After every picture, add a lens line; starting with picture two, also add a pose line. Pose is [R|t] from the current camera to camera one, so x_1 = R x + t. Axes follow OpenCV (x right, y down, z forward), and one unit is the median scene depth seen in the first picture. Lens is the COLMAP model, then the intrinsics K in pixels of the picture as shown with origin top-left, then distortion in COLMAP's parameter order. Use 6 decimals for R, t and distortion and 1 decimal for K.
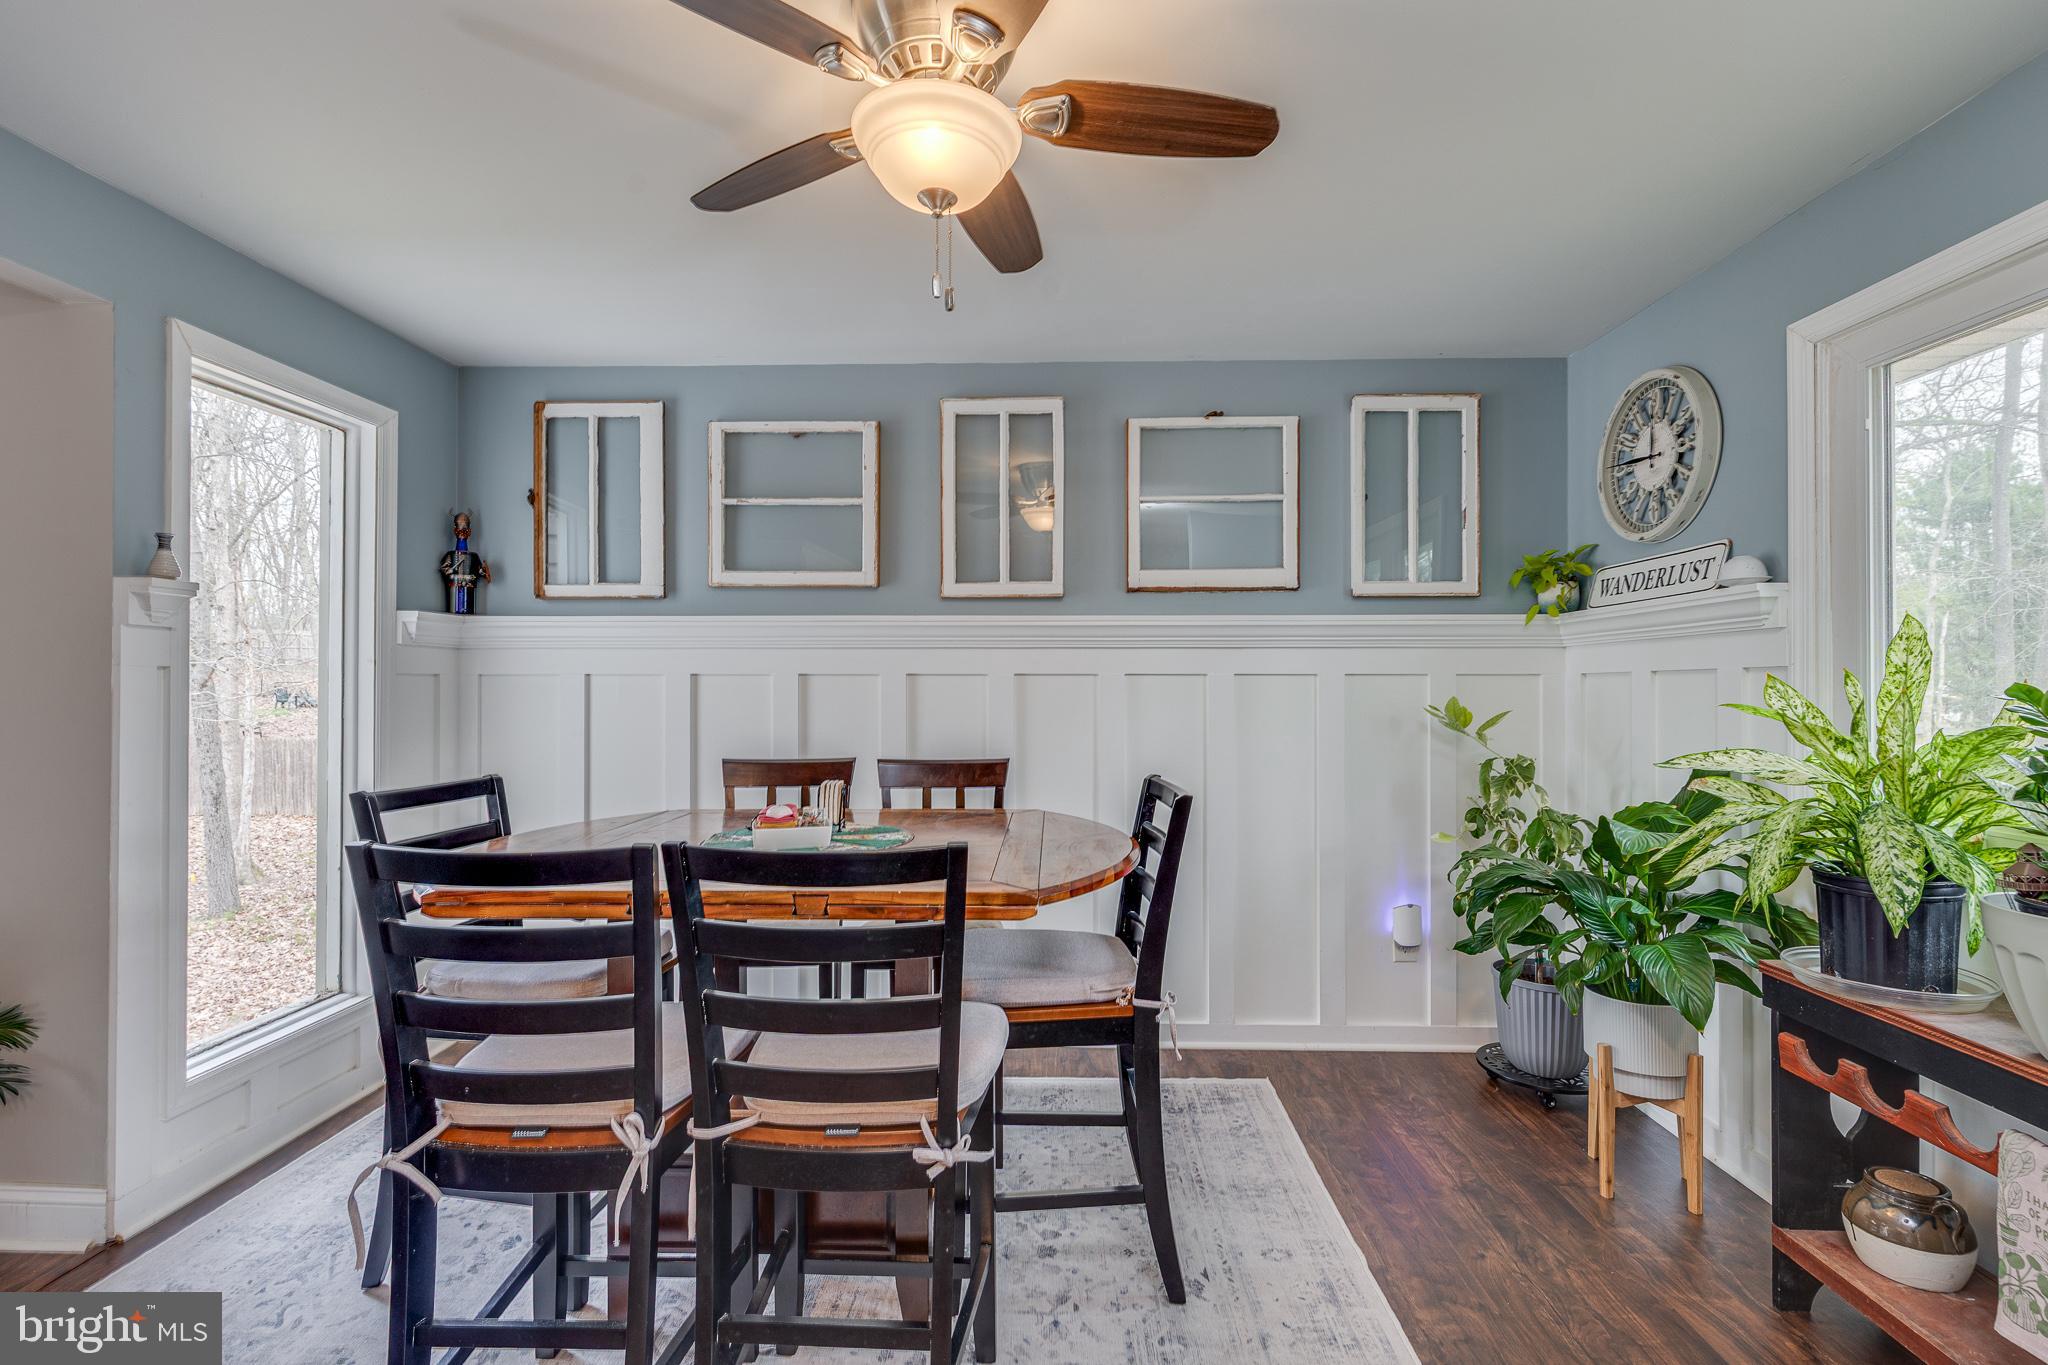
lens RADIAL K [[925.7, 0, 1027.5], [0, 925.7, 685.8], [0, 0, 1]] dist [0.005029, -0.002616]
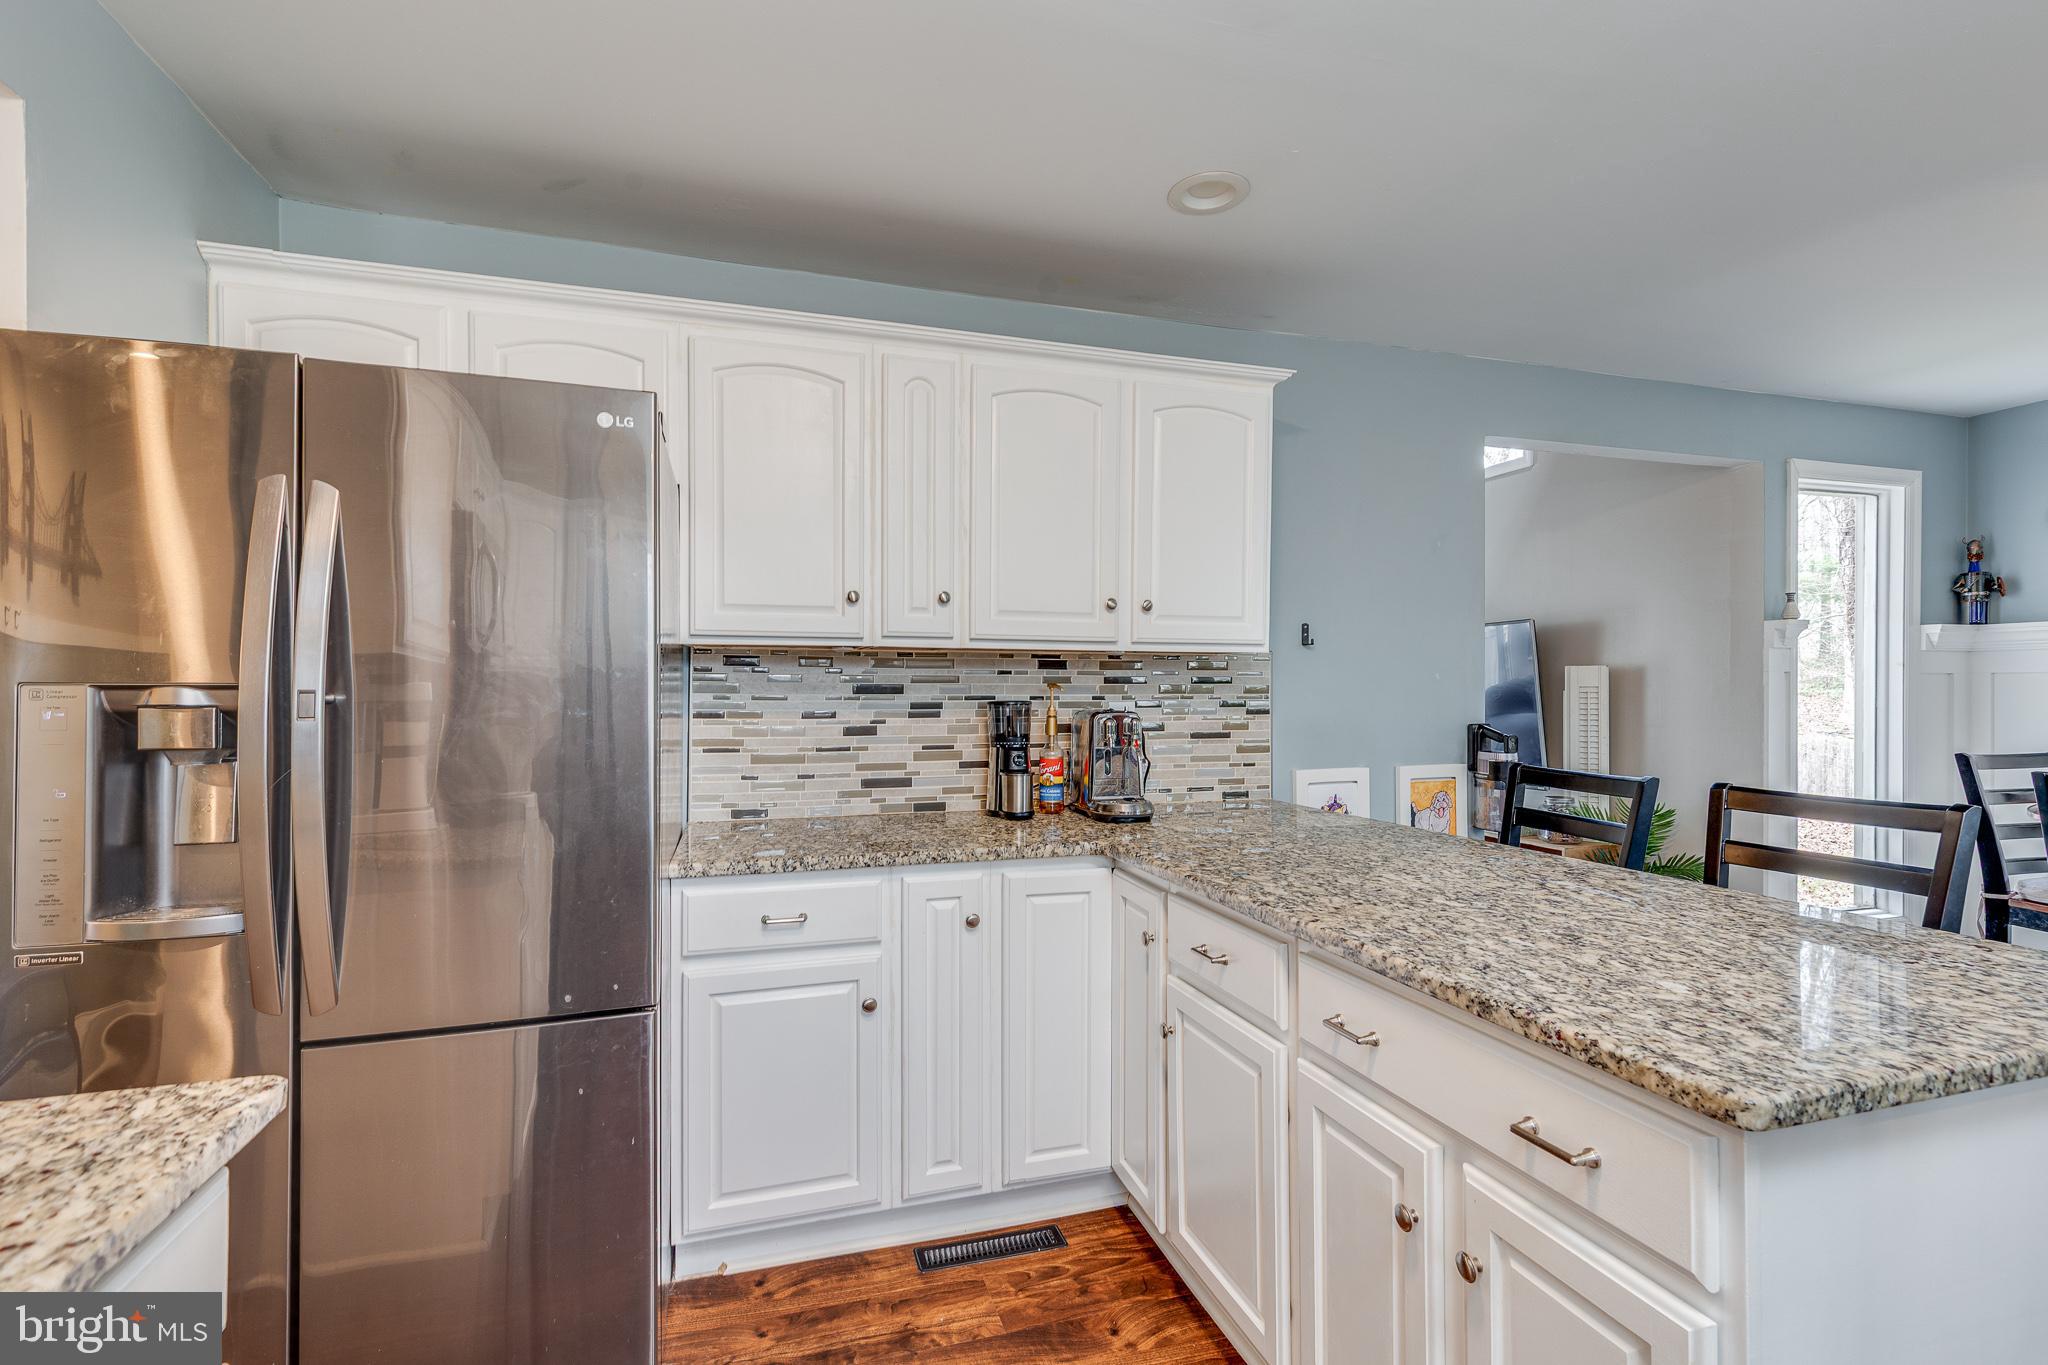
lens RADIAL K [[925.7, 0, 1025.4], [0, 925.7, 695.3], [0, 0, 1]] dist [0.005029, -0.002616]
pose [[0.327386, 0.007820, -0.944858, 0.128878], [0.005260, 0.999935, 0.010099, -0.003231], [0.944876, -0.008276, 0.327323, -0.574364]]
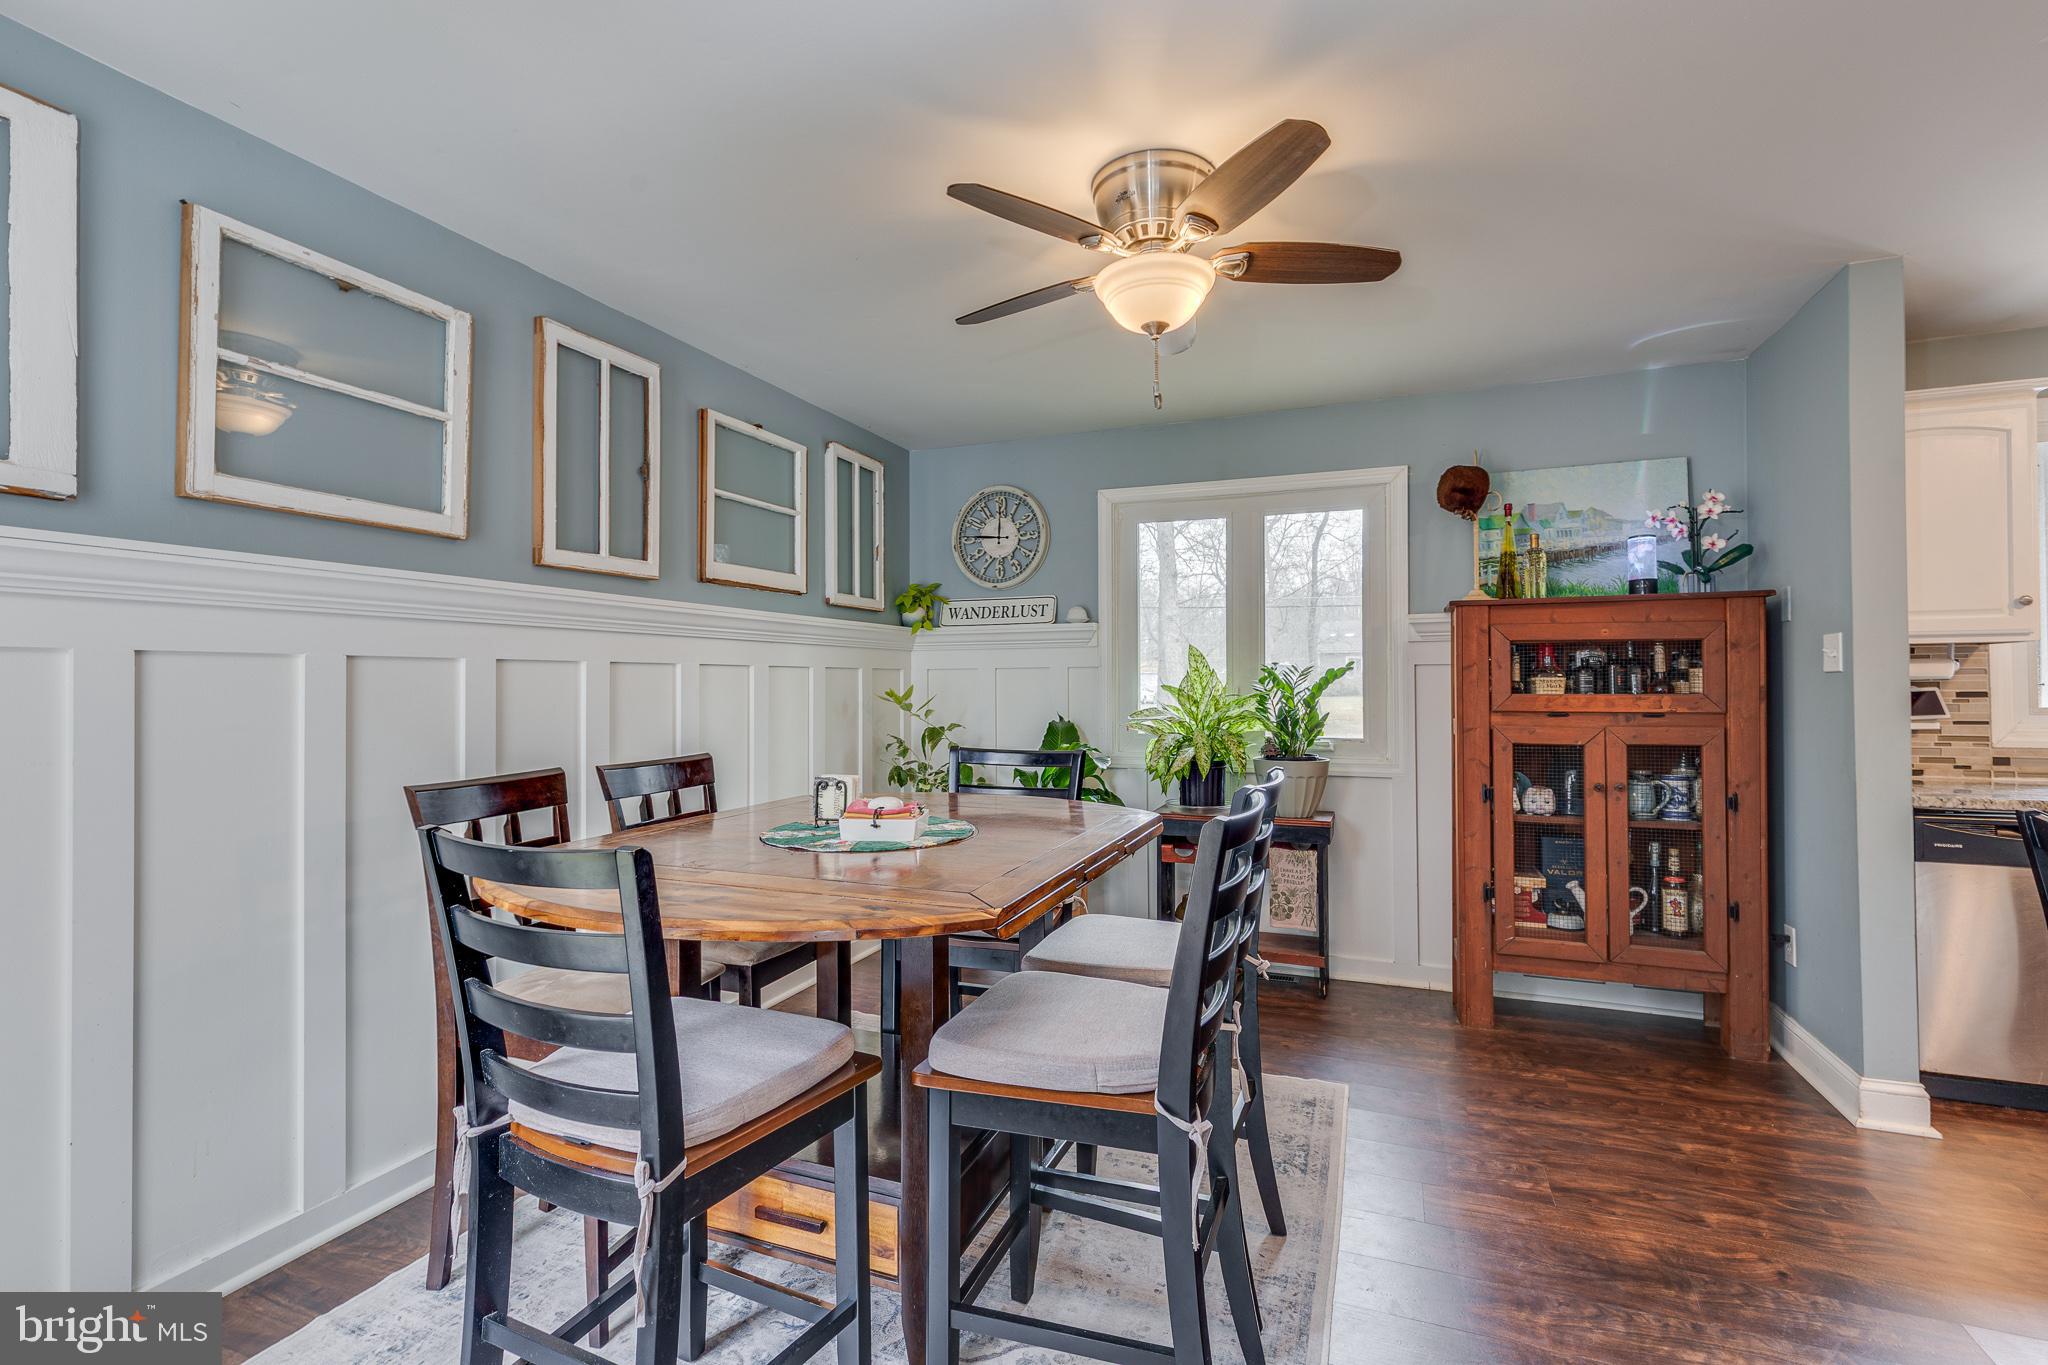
lens RADIAL K [[925.7, 0, 1029.7], [0, 925.7, 678.3], [0, 0, 1]] dist [0.005029, -0.002616]
pose [[0.337705, 0.003096, 0.941247, -0.720117], [-0.000117, 0.999995, -0.003247, 0.005560], [-0.941252, 0.000987, 0.337703, 0.340533]]
